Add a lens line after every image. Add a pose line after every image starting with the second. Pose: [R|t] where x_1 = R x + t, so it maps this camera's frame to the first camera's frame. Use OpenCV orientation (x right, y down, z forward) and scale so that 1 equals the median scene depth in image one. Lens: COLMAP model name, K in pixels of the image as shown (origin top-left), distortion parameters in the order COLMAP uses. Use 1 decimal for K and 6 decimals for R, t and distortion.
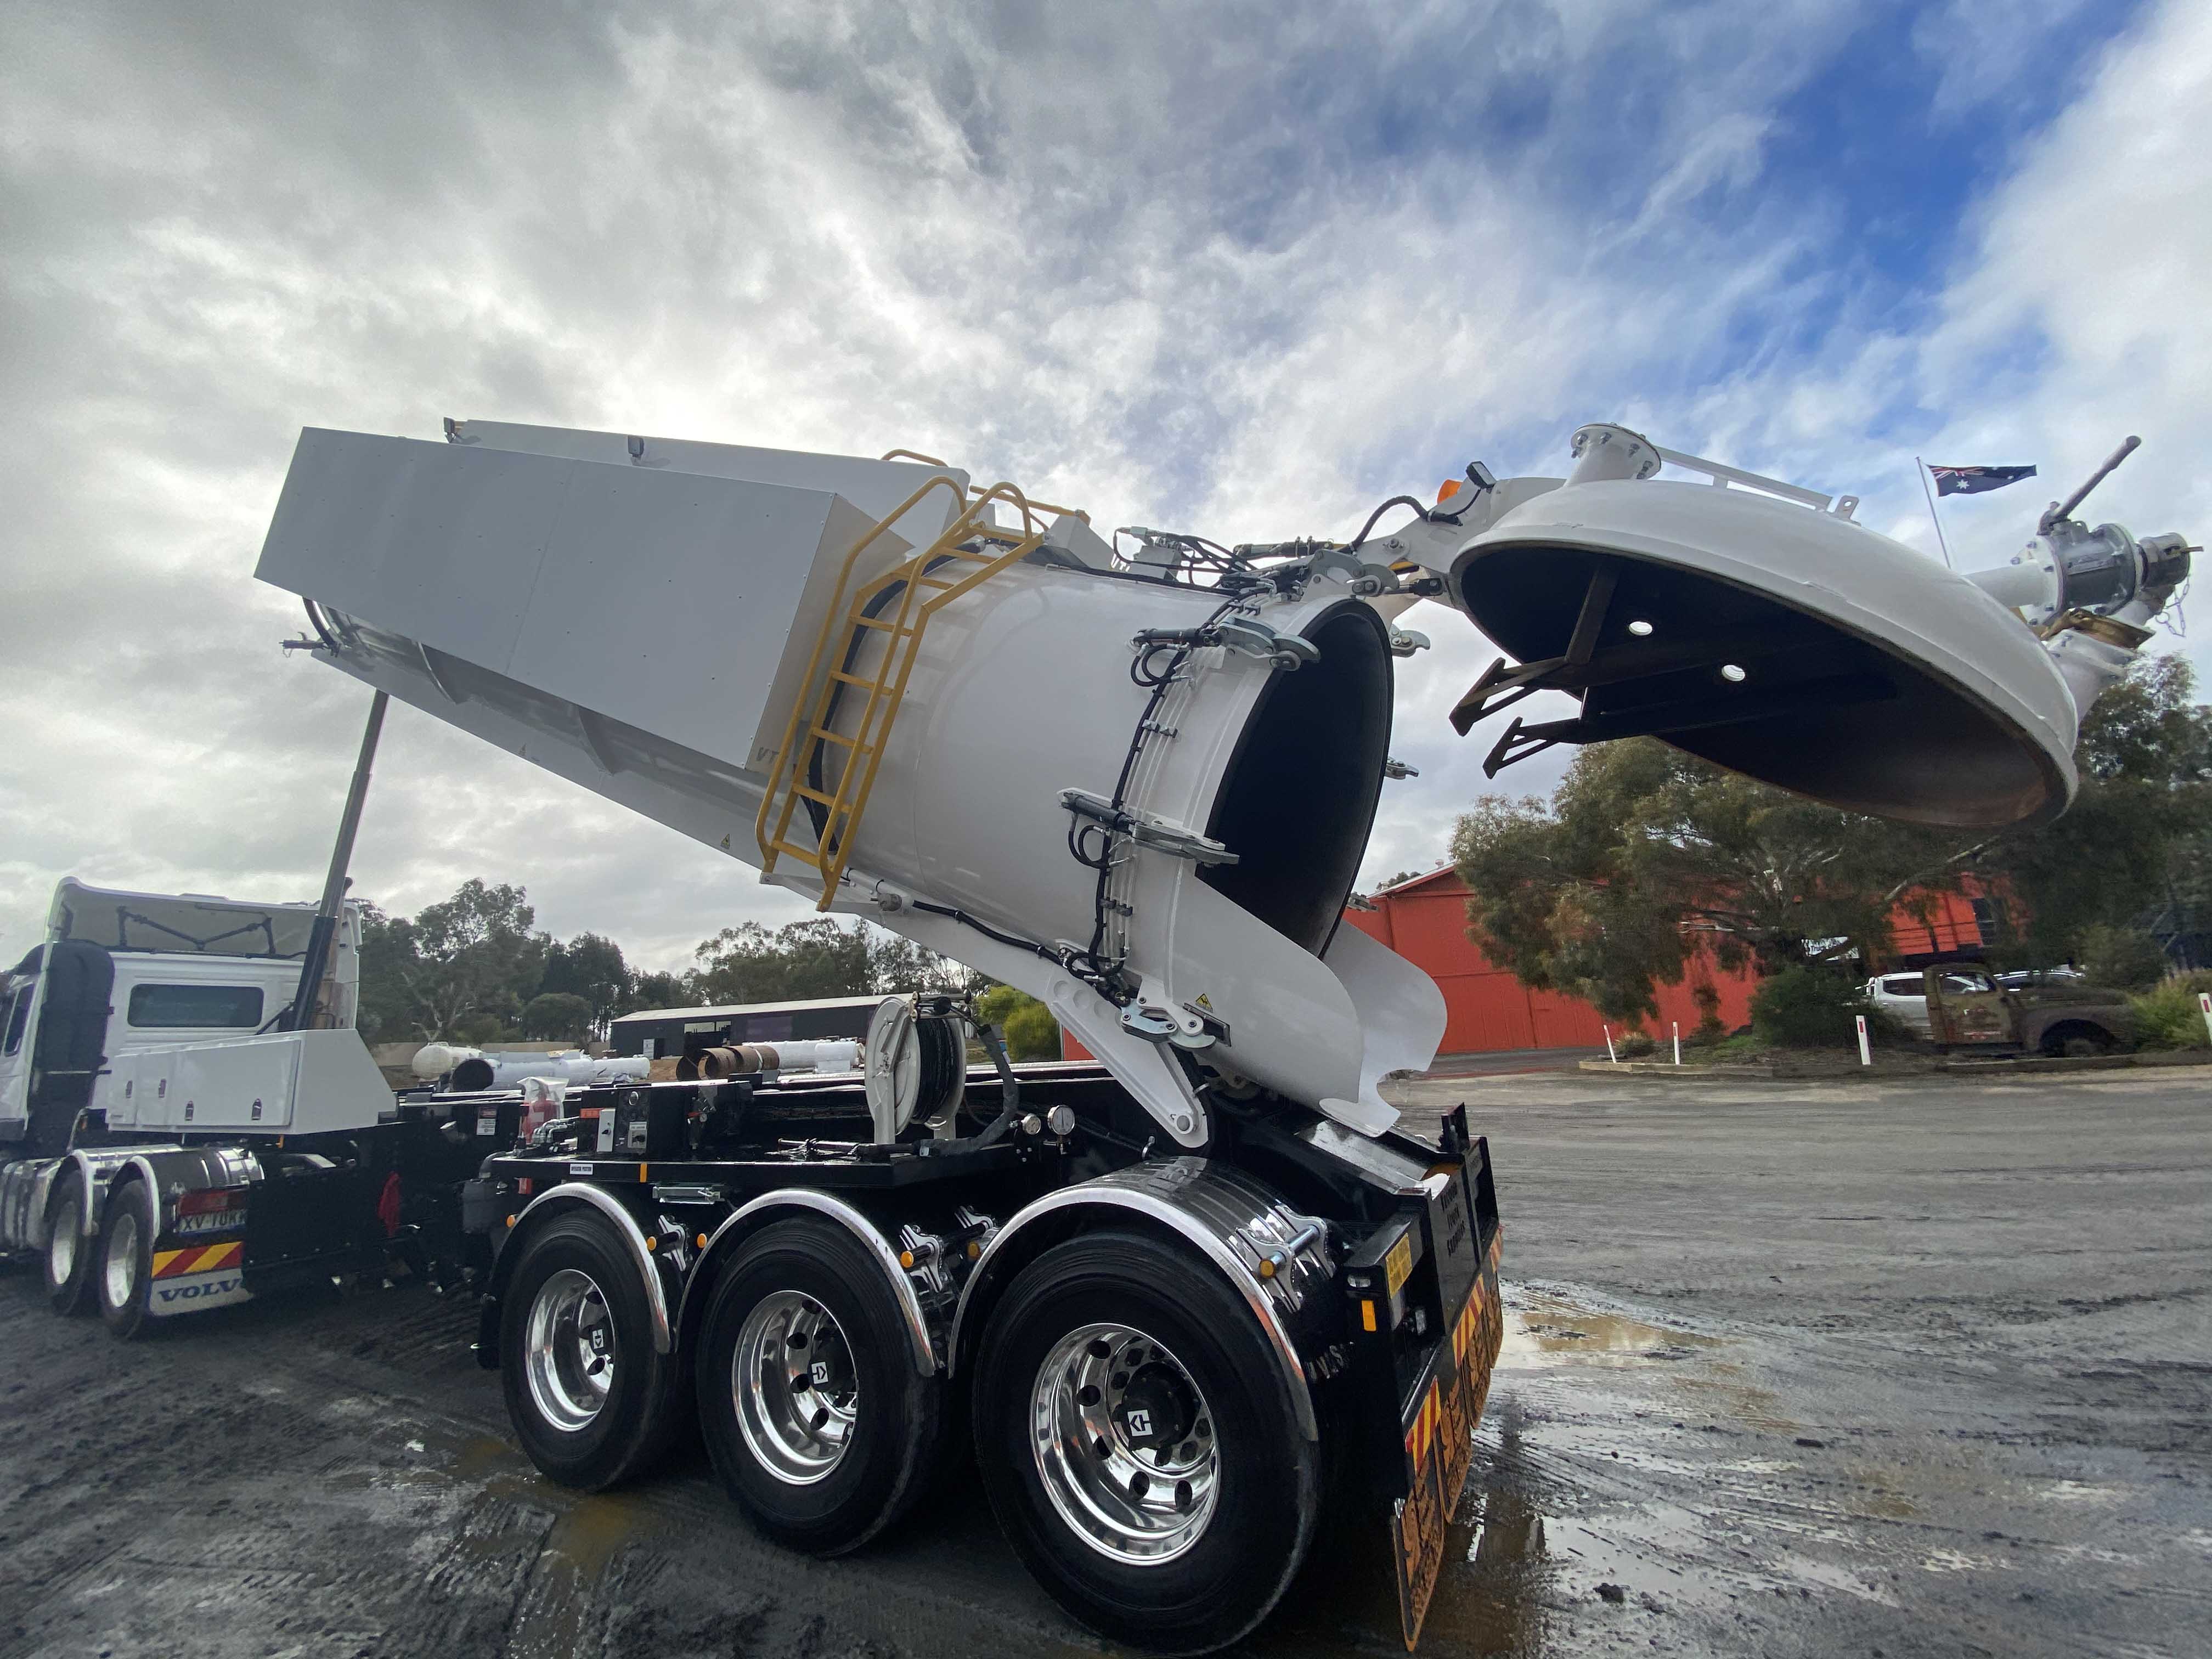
lens RADIAL K [[888.0, 0, 1106.0], [0, 888.0, 829.5], [0, 0, 1]] dist [0.010211, -0.015482]
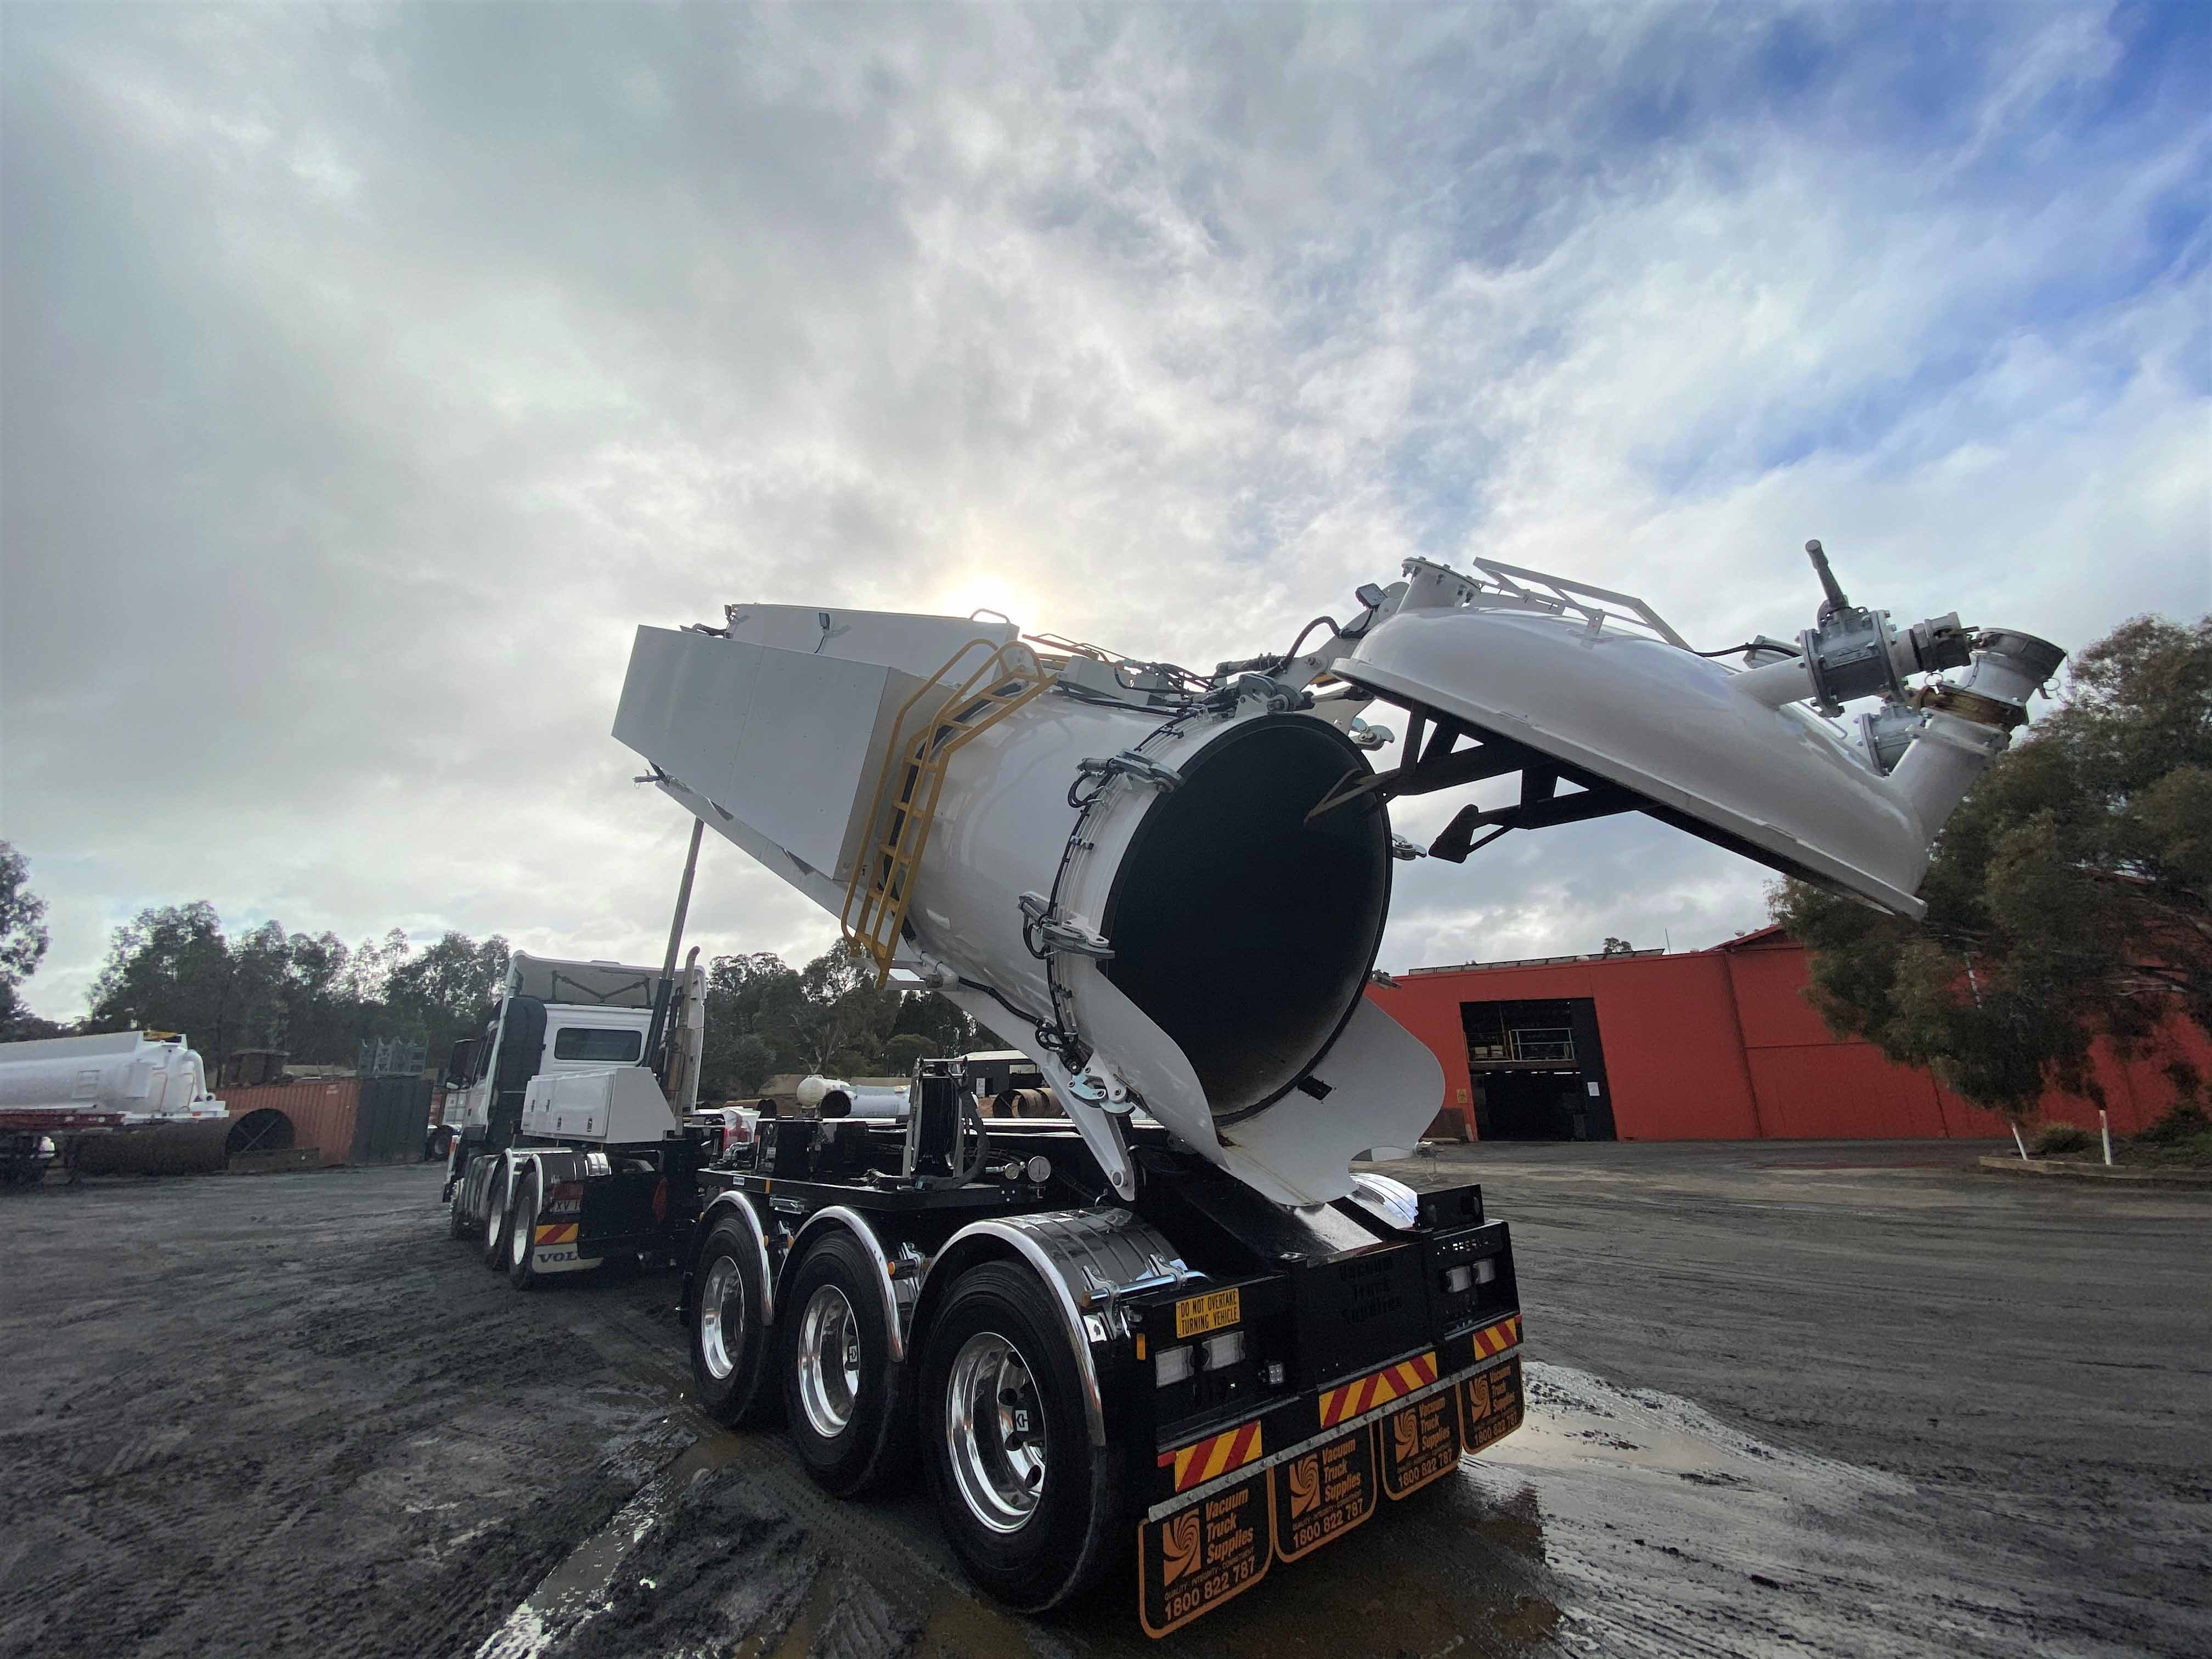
lens RADIAL K [[901.0, 0, 1139.2], [0, 901.0, 836.7], [0, 0, 1]] dist [0.030218, -0.028415]
pose [[0.945354, -0.044521, -0.322993, 0.199386], [0.030752, 0.998392, -0.047611, -0.023547], [0.324593, 0.035076, 0.945203, -0.051740]]
